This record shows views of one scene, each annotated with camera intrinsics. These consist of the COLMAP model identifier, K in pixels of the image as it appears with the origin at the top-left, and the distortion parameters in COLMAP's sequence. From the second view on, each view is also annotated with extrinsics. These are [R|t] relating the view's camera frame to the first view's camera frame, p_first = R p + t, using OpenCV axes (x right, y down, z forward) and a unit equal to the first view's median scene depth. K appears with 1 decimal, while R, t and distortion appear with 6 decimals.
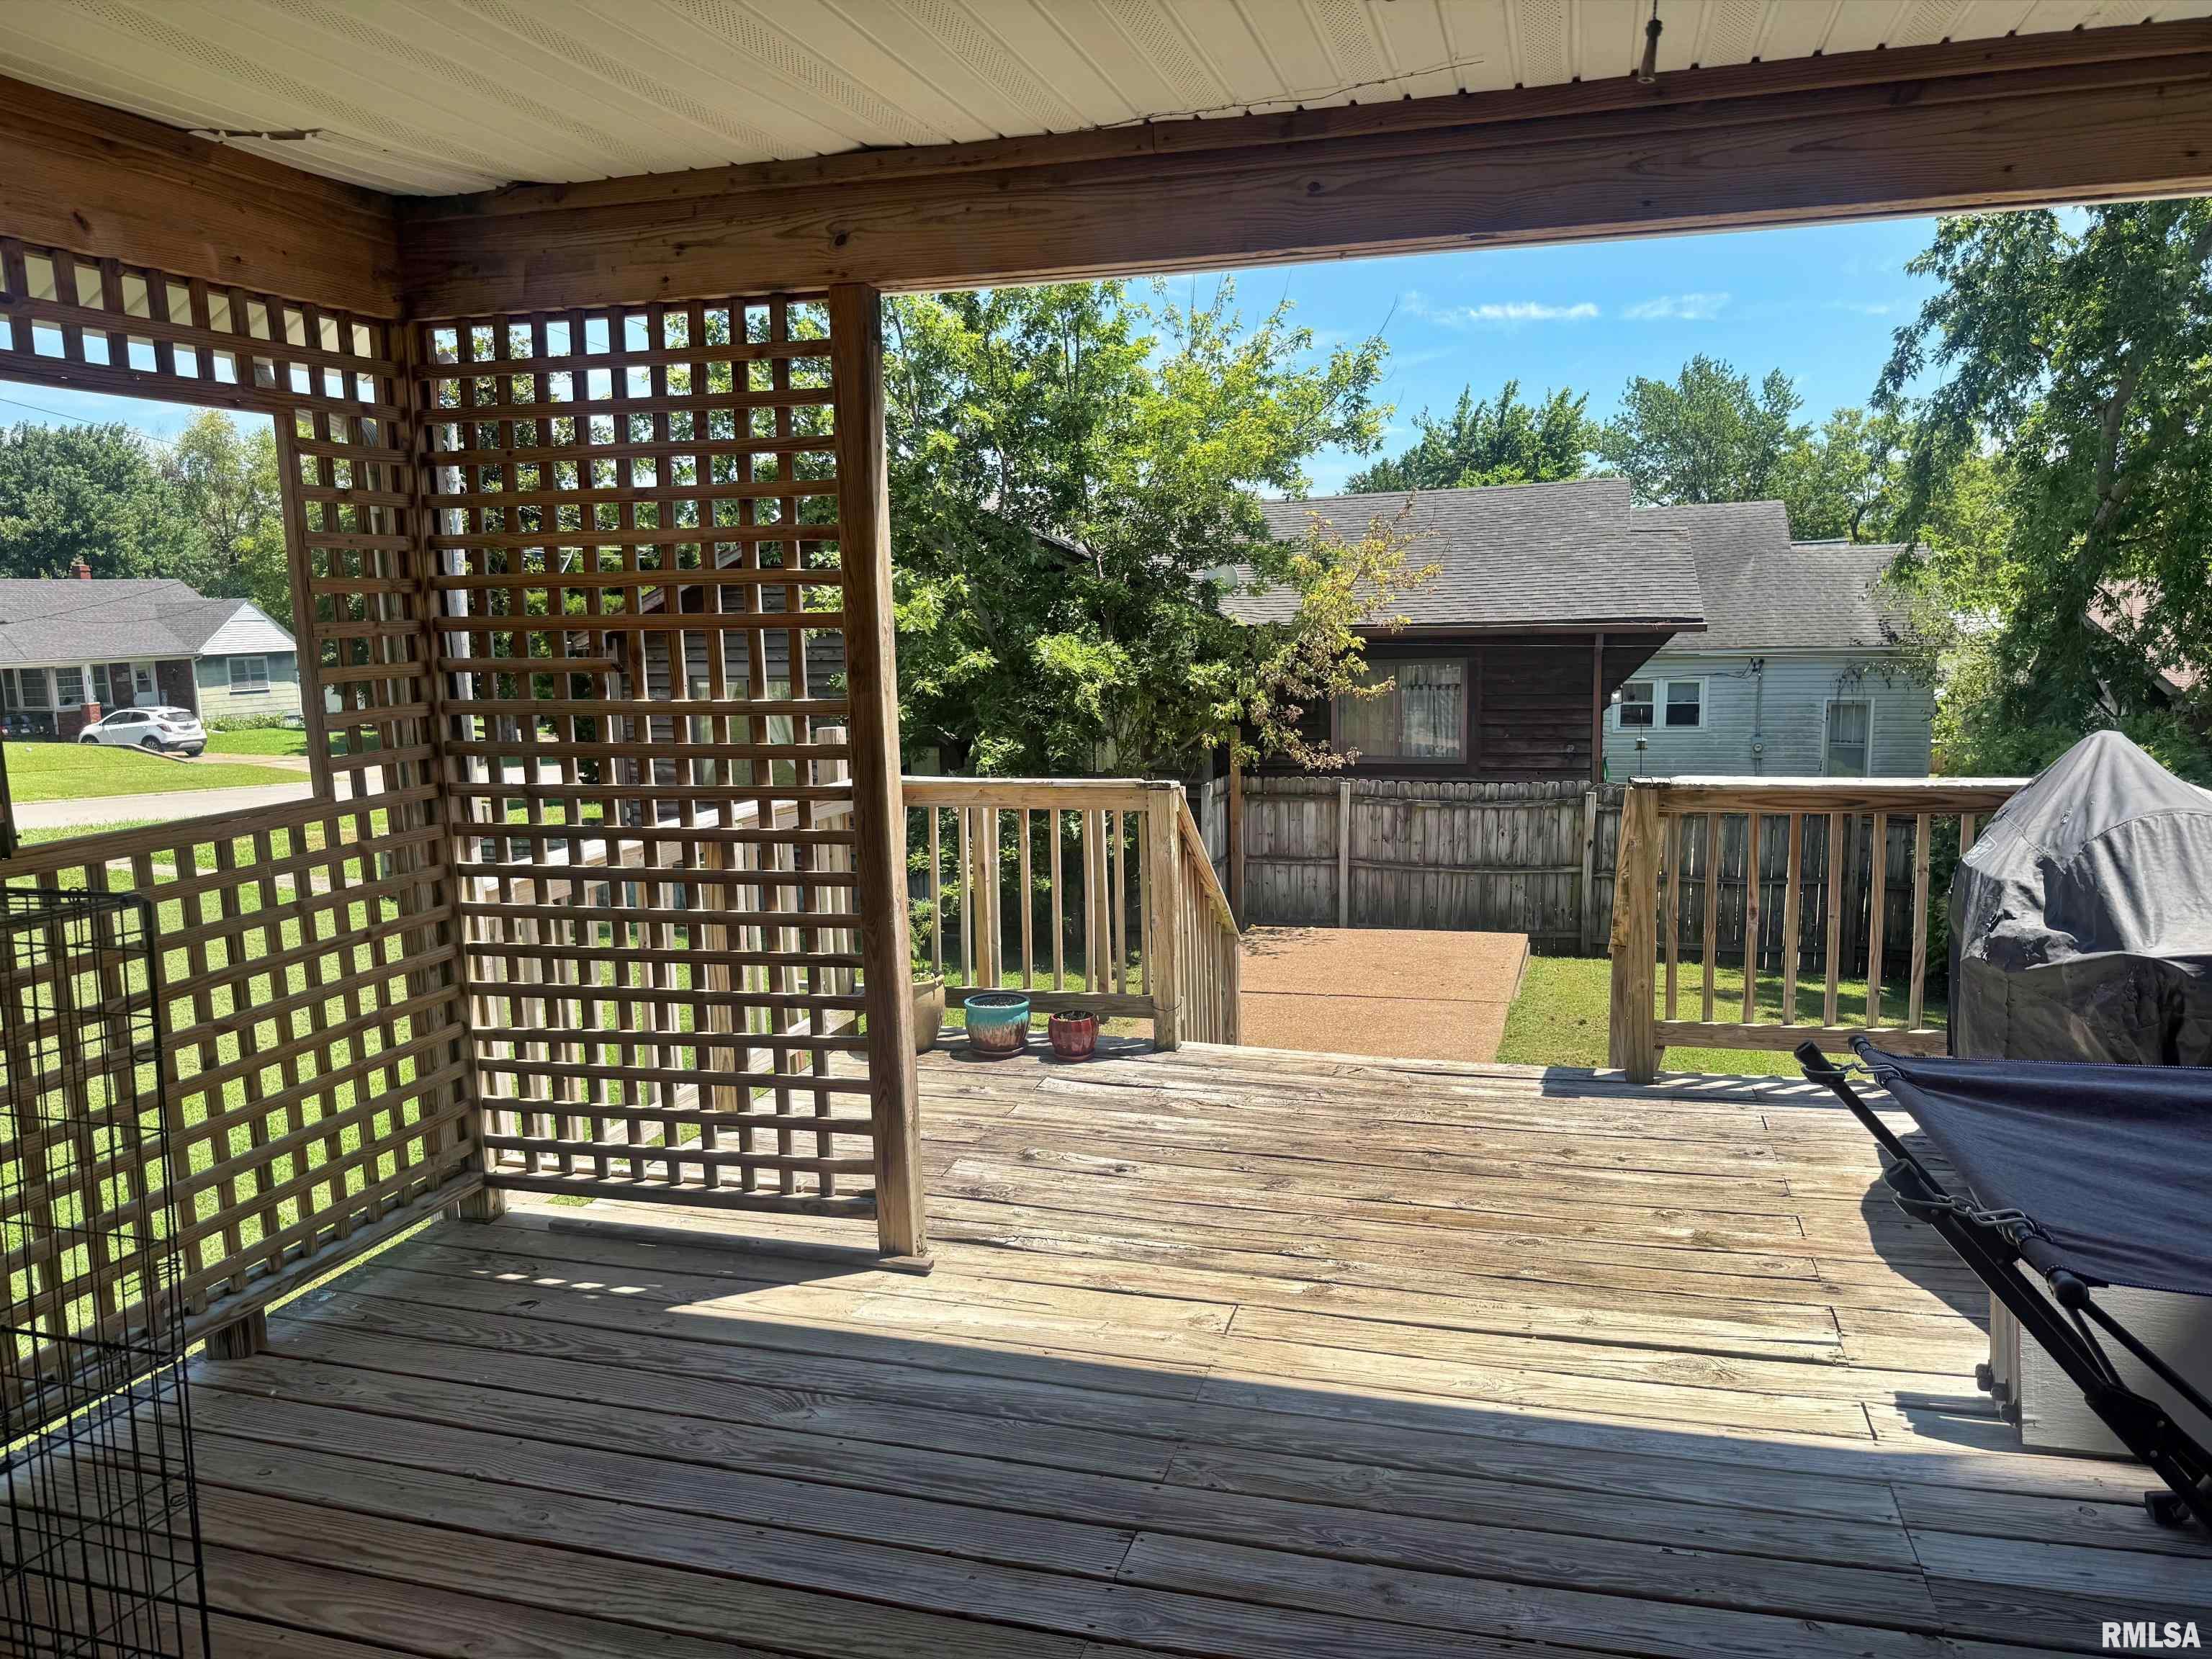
lens RADIAL K [[1558.7, 0, 1147.4], [0, 1558.7, 841.0], [0, 0, 1]] dist [0.059771, -0.084973]
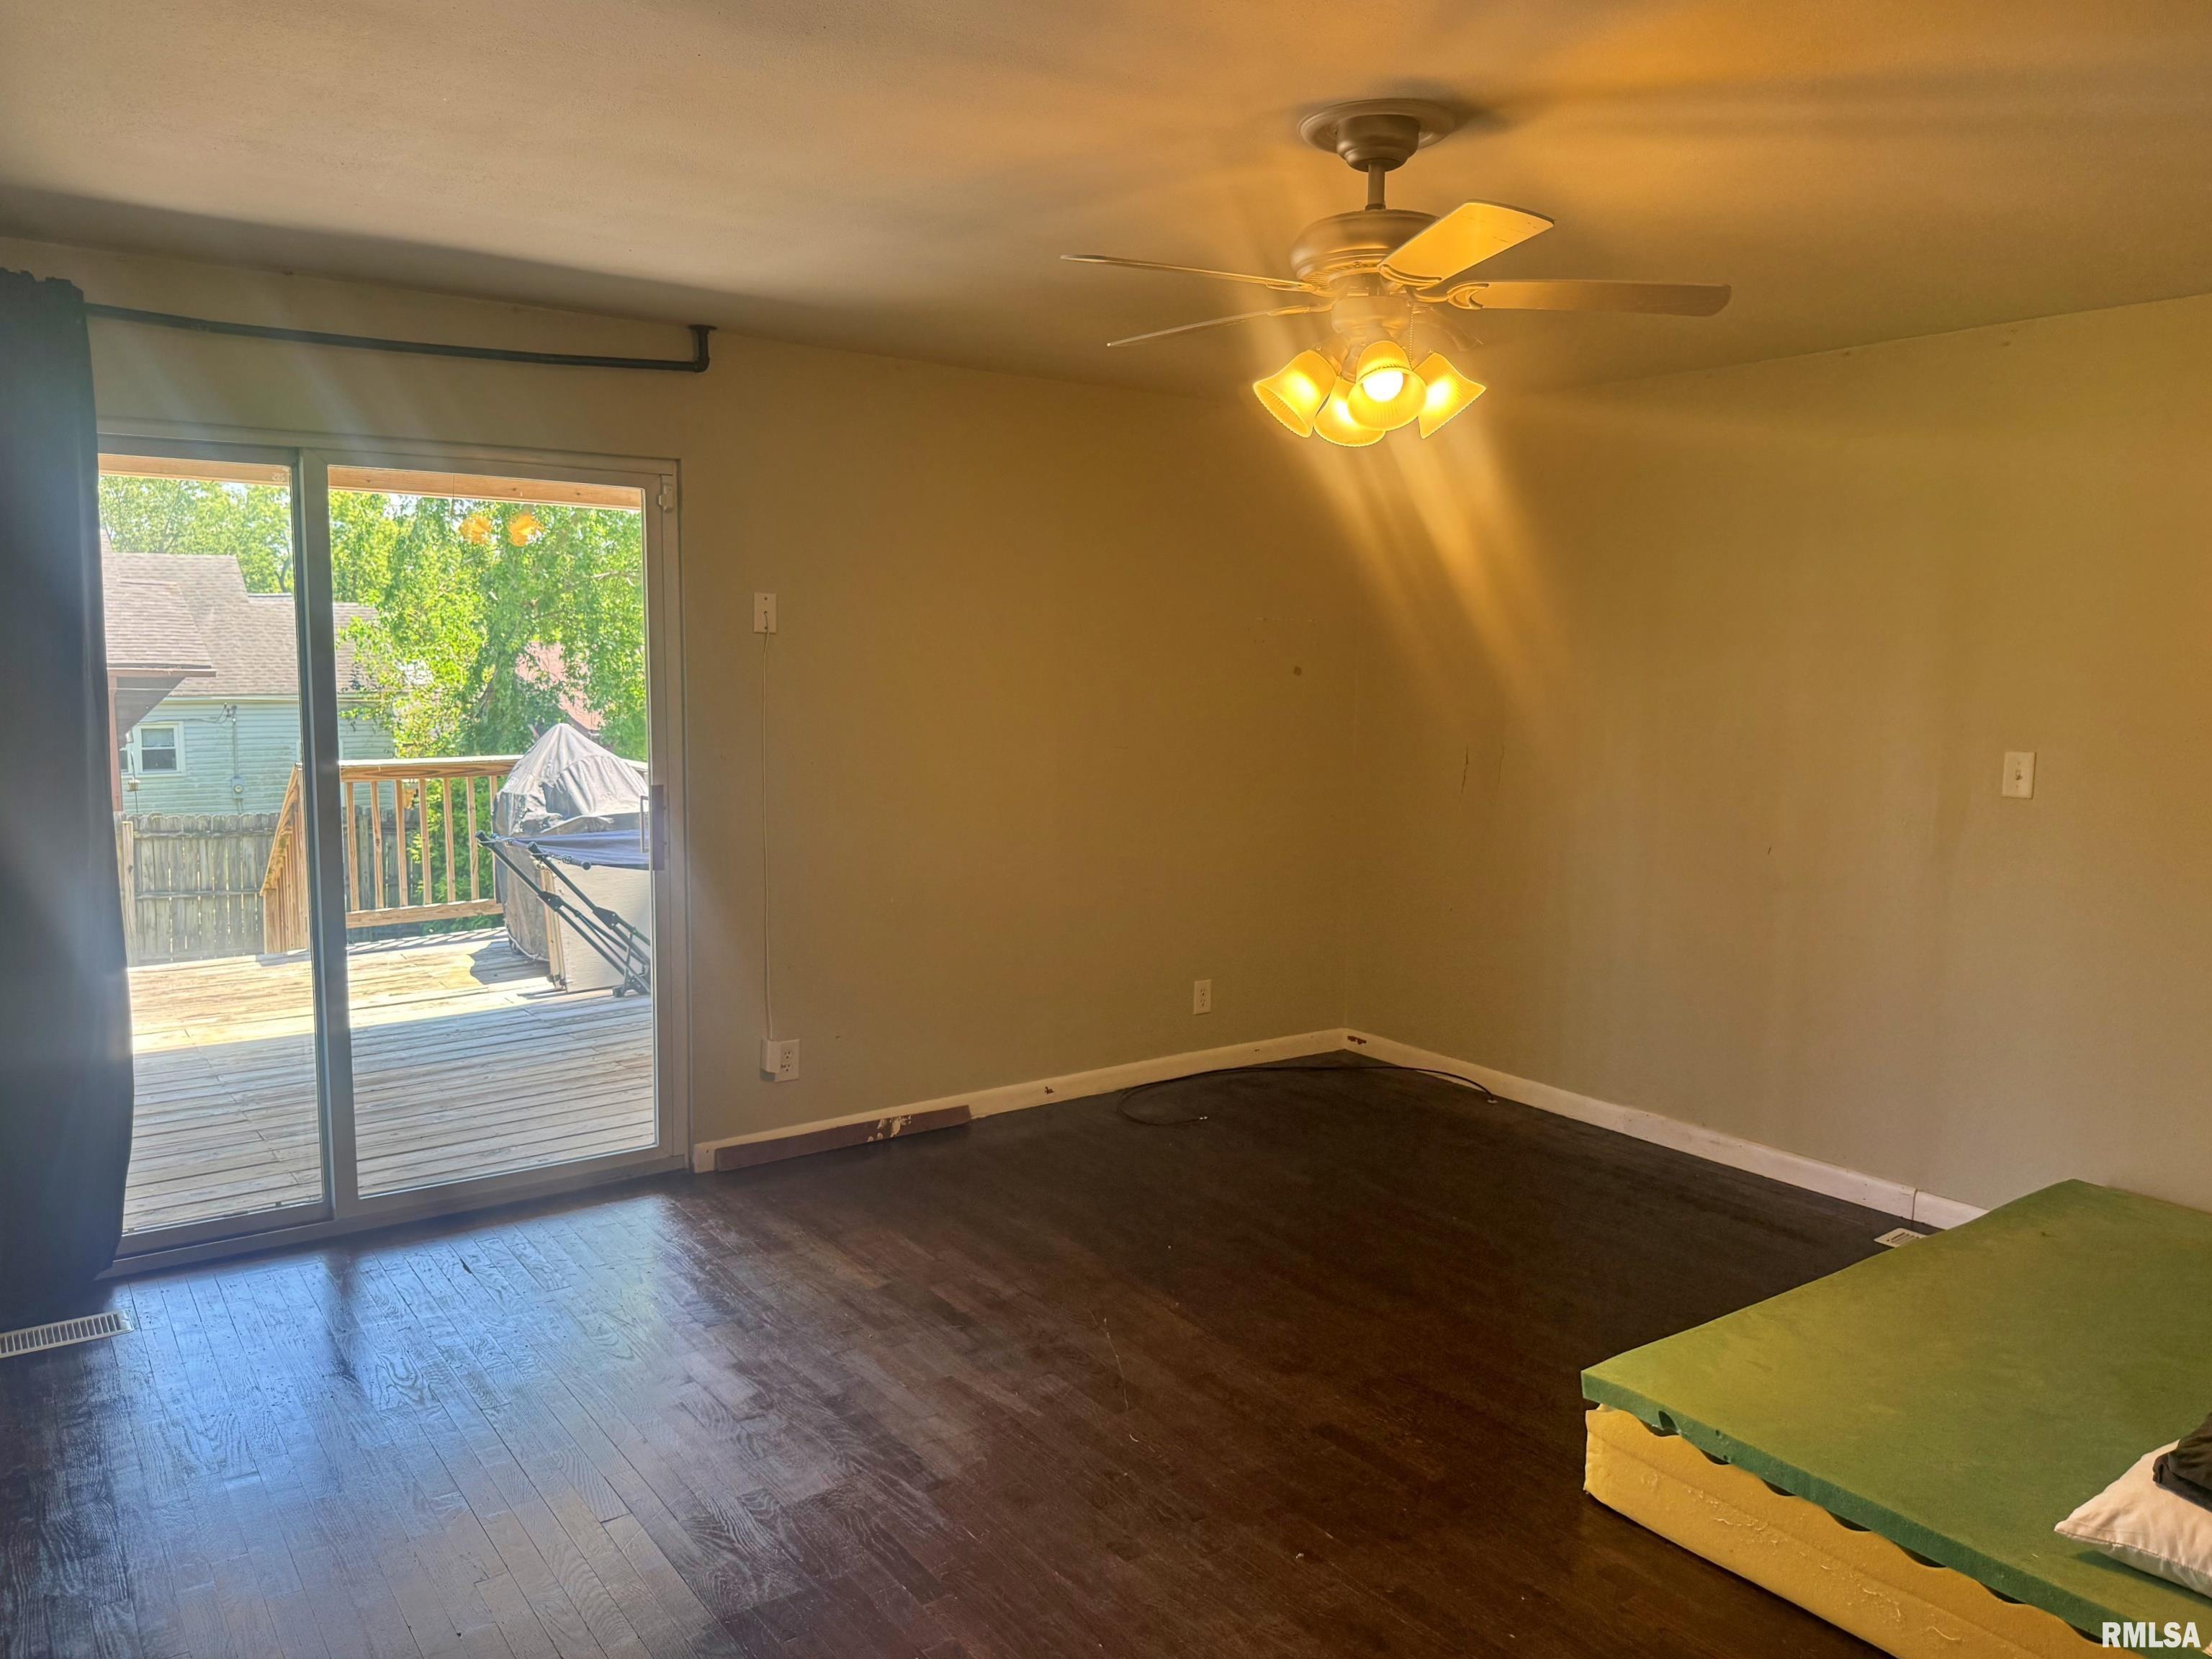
lens RADIAL K [[1557.4, 0, 1102.6], [0, 1557.4, 824.5], [0, 0, 1]] dist [0.006818, 0.005462]
pose [[0.621040, -0.062325, 0.781297, -0.217488], [0.095054, 0.995465, 0.003852, 0.047736], [-0.777993, 0.071874, 0.624148, -0.319875]]
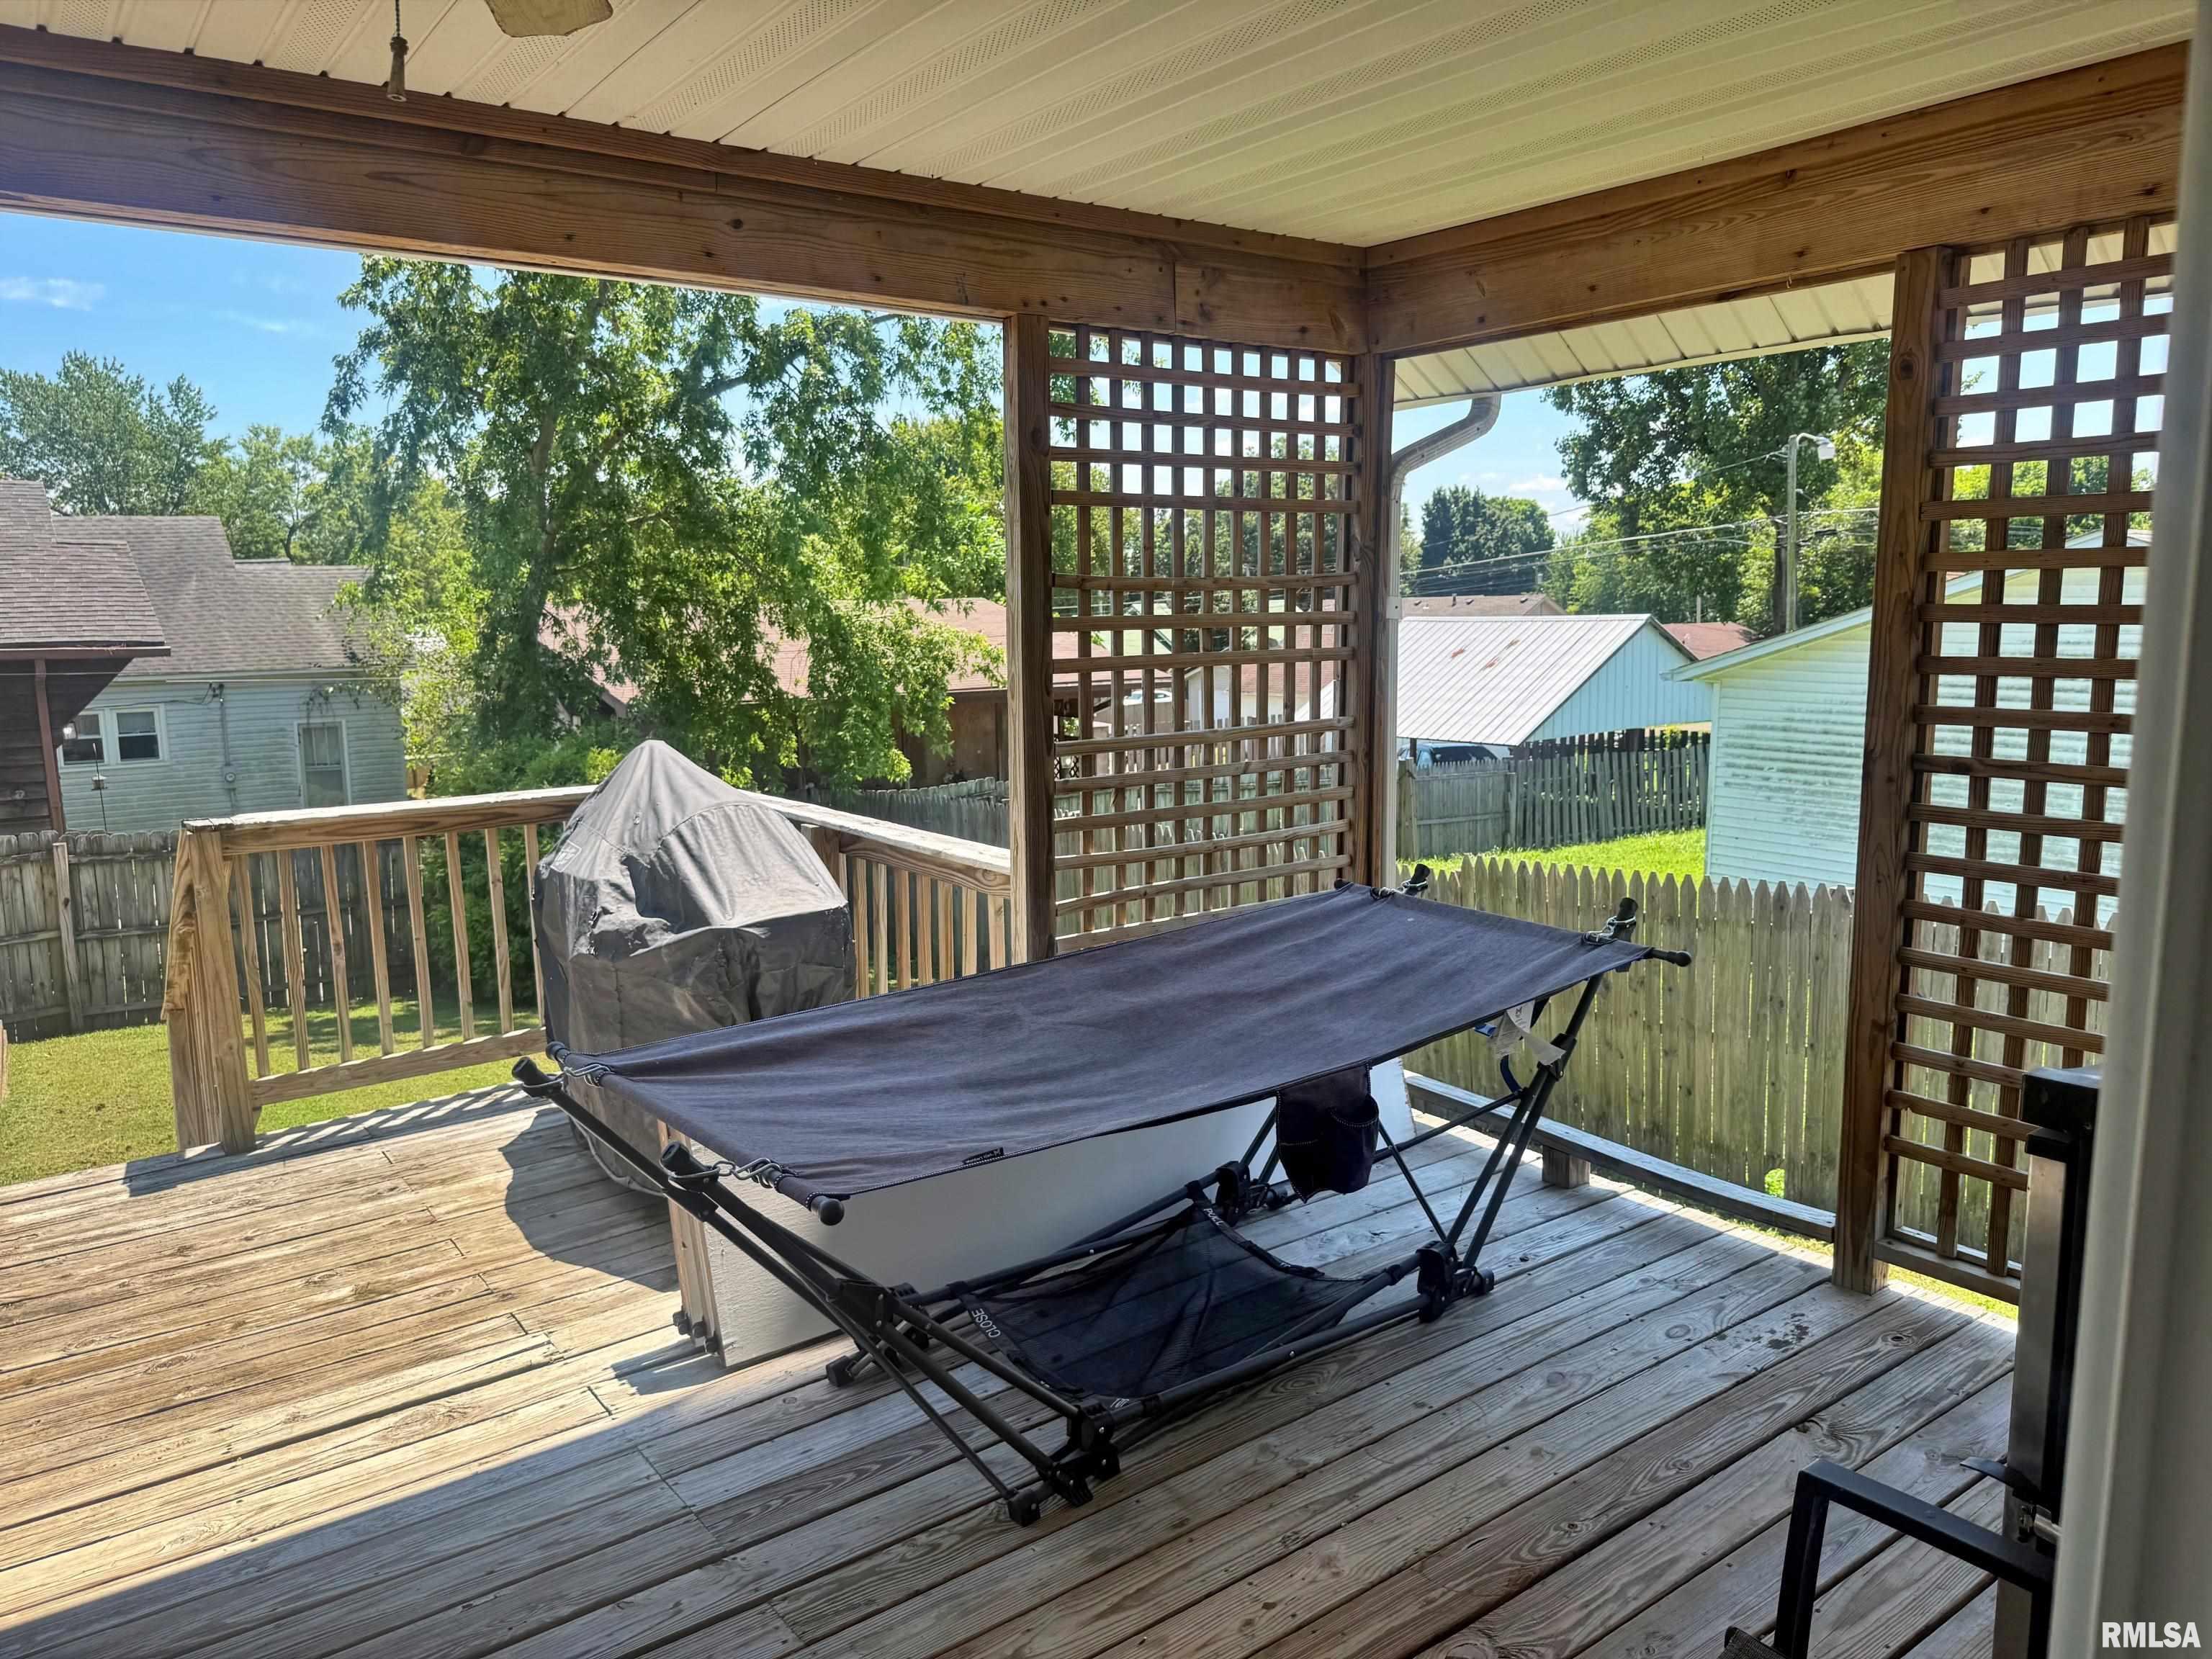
lens RADIAL K [[1557.4, 0, 1102.6], [0, 1557.4, 824.5], [0, 0, 1]] dist [0.006818, 0.005462]
pose [[0.627529, -0.101342, 0.771970, -0.027229], [0.118424, 0.992380, 0.034011, -0.003390], [-0.769534, 0.070077, 0.634749, 0.011752]]
